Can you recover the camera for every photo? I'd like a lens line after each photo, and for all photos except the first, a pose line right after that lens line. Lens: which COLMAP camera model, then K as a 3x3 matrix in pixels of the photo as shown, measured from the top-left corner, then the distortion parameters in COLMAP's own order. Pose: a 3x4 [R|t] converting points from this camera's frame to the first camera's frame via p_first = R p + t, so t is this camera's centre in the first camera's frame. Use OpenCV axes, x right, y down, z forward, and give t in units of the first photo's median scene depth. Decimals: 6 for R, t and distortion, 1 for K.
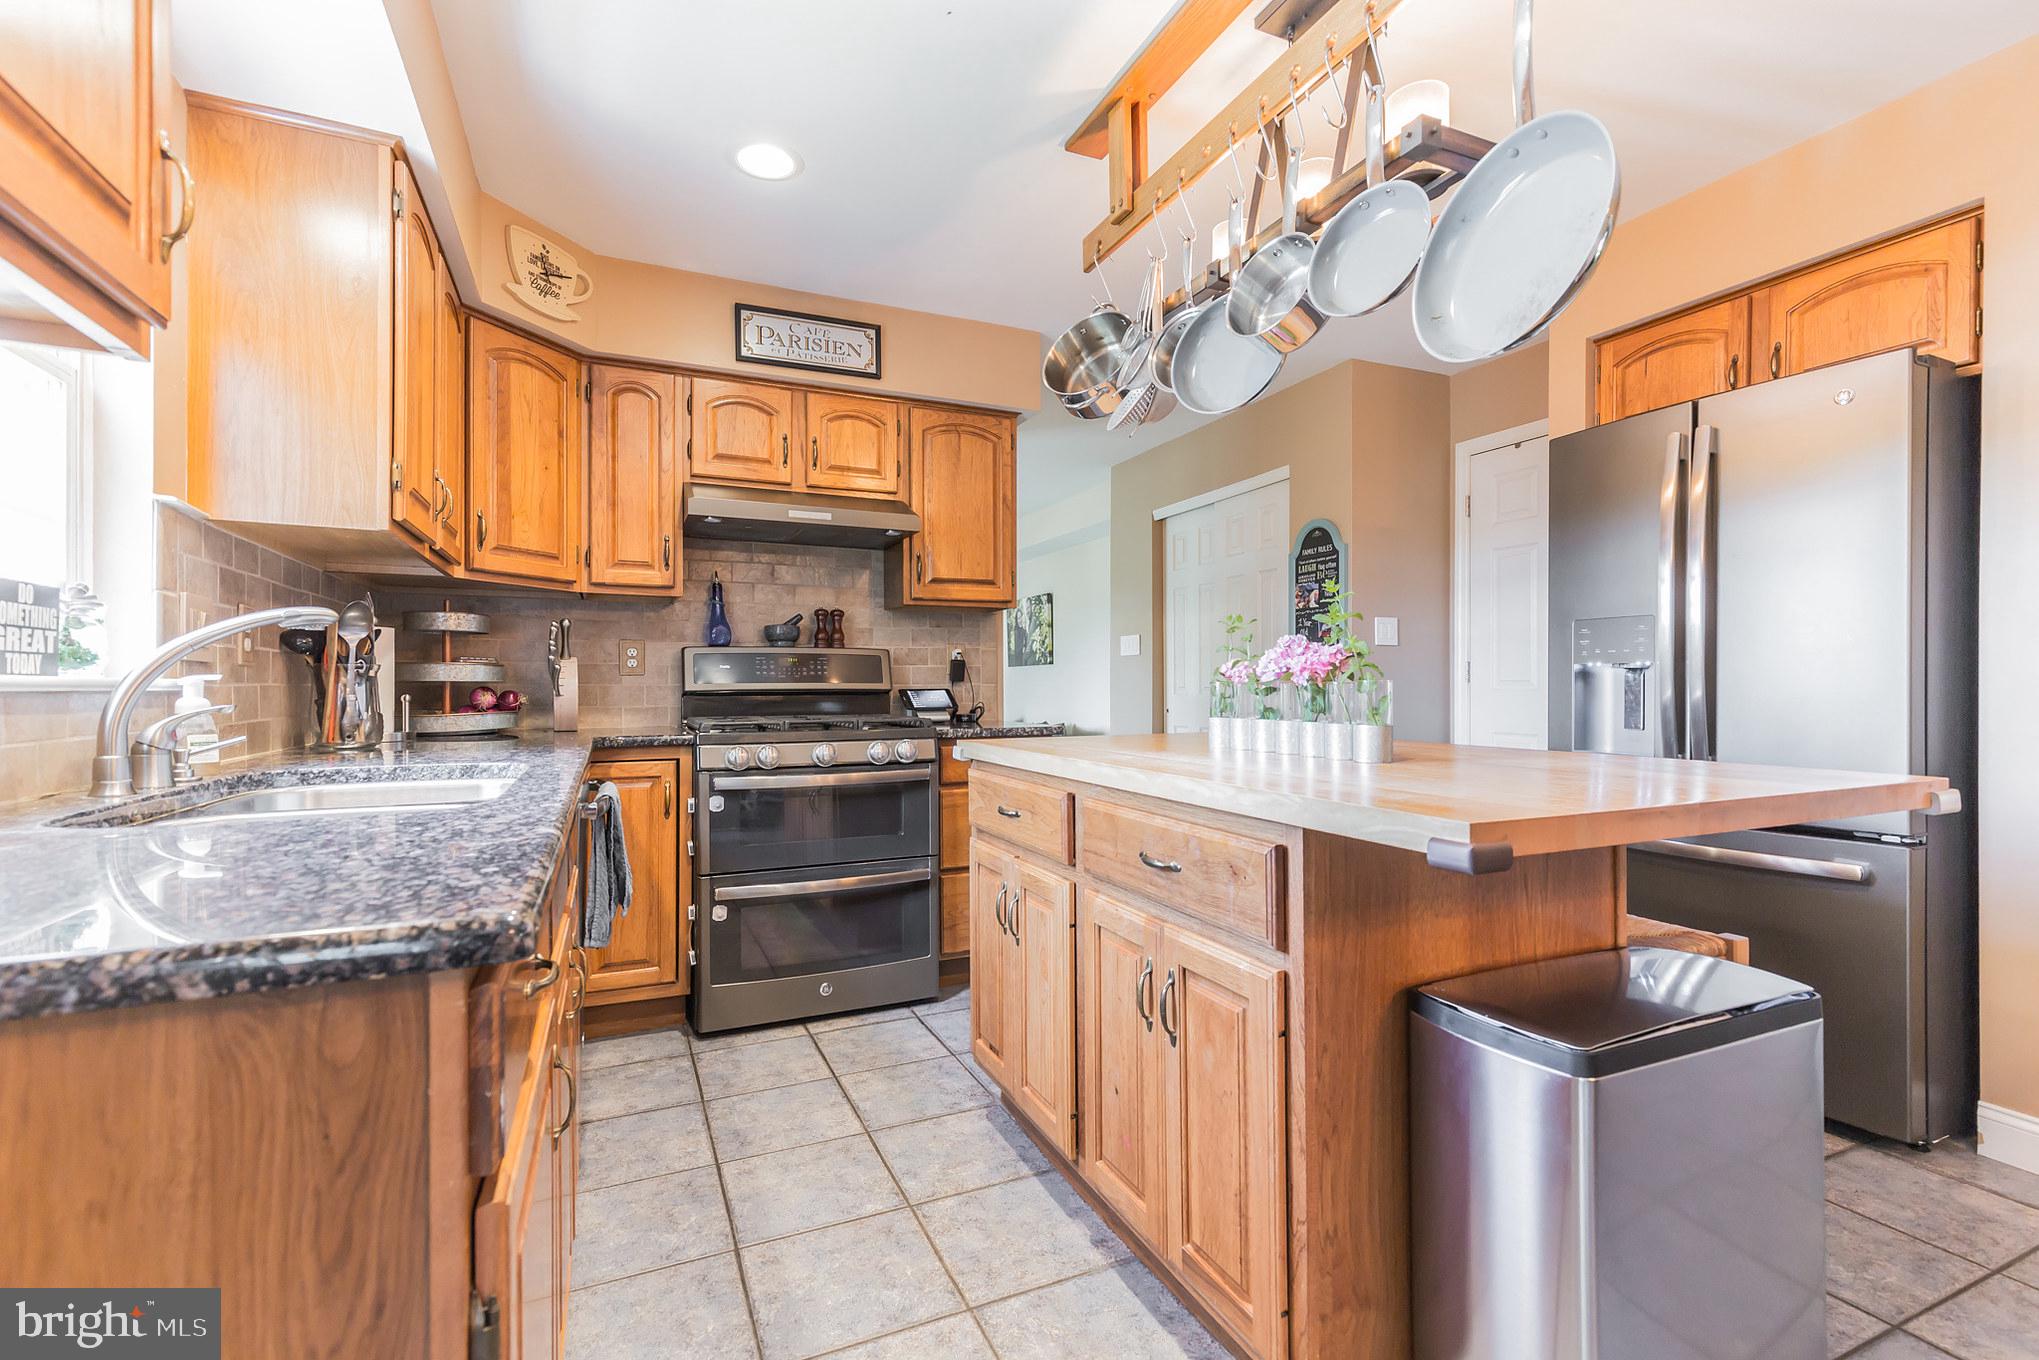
lens RADIAL K [[907.7, 0, 1019.5], [0, 907.7, 680.0], [0, 0, 1]] dist [0.000379, -0.000032]
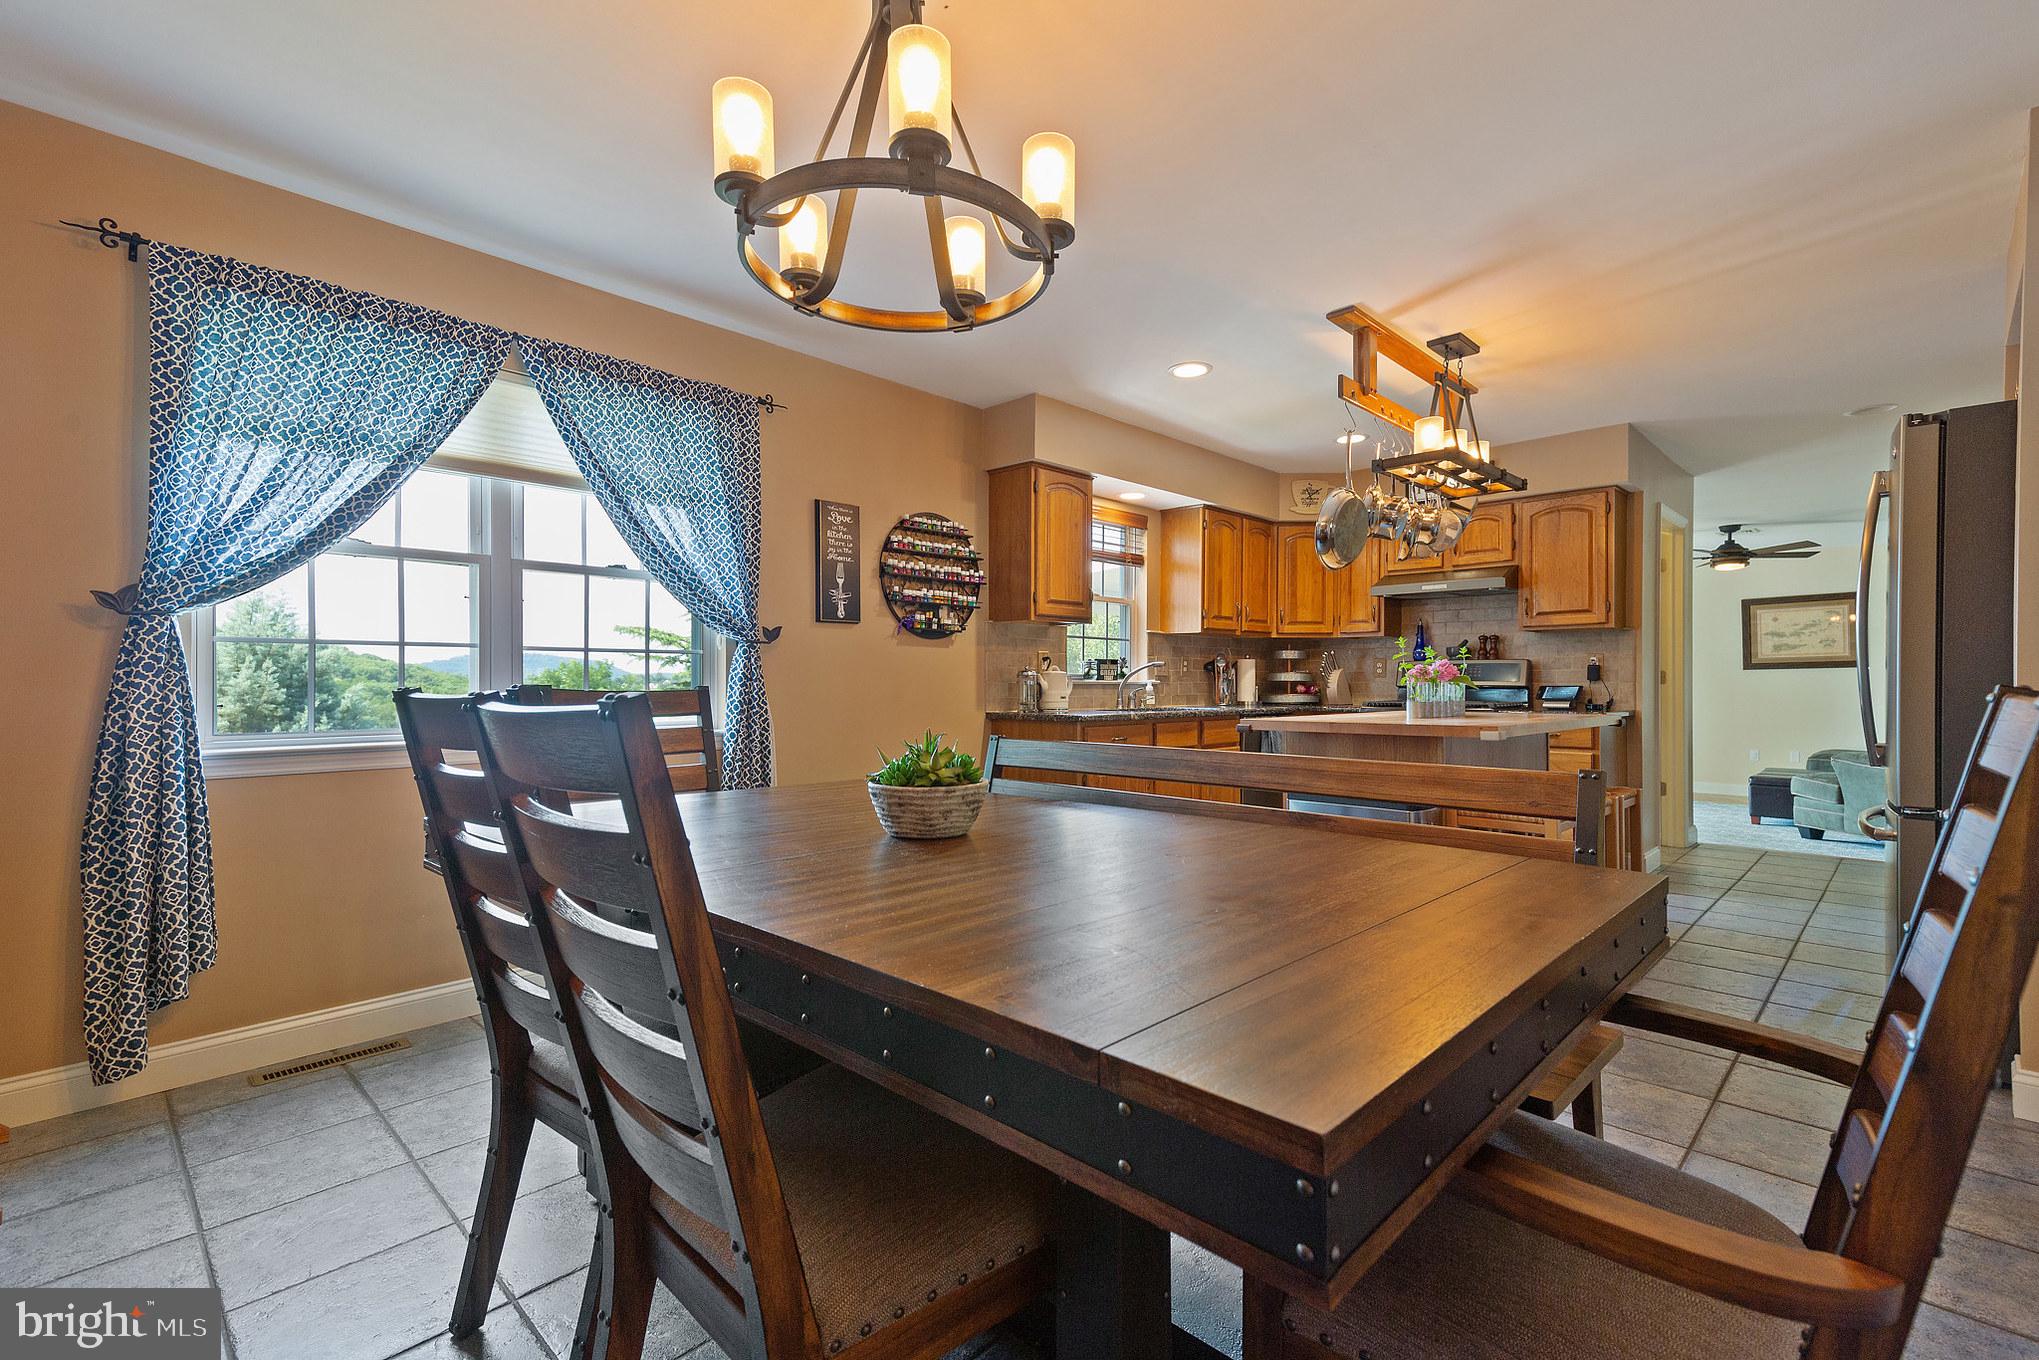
lens RADIAL K [[913.5, 0, 1035.3], [0, 913.5, 677.5], [0, 0, 1]] dist [0.072864, -0.000062]
pose [[0.366040, -0.001611, -0.930598, 1.245567], [0.005474, 0.999985, 0.000422, -0.010479], [0.930583, -0.005249, 0.366043, -0.417368]]
